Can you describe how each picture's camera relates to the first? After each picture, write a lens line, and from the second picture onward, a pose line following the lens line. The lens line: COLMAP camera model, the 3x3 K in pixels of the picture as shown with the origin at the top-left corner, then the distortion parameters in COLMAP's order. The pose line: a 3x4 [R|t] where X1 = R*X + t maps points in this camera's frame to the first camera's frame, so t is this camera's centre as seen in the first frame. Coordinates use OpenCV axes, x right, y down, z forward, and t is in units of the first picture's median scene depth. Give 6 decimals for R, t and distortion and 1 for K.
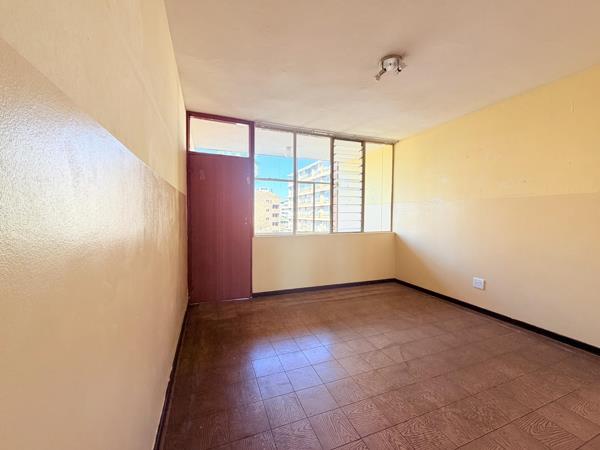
lens RADIAL K [[242.2, 0, 300.4], [0, 242.2, 225.4], [0, 0, 1]] dist [0.011178, -0.000498]
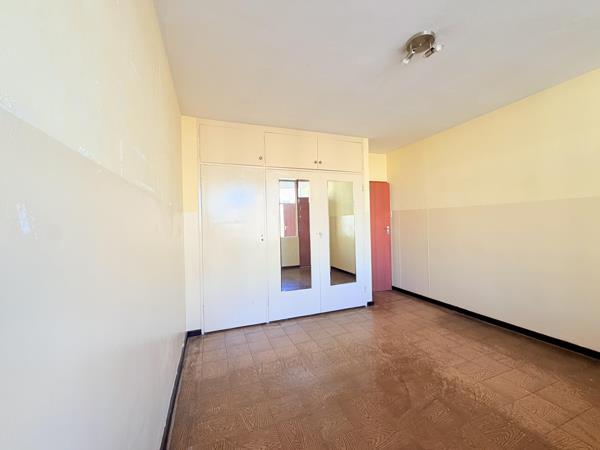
lens RADIAL K [[242.2, 0, 297.2], [0, 242.2, 224.4], [0, 0, 1]] dist [0.011178, -0.000498]
pose [[-0.999836, 0.012847, 0.012727, 0.468918], [0.013389, 0.998968, 0.043406, -0.060202], [-0.012156, 0.043569, -0.998976, 1.098758]]
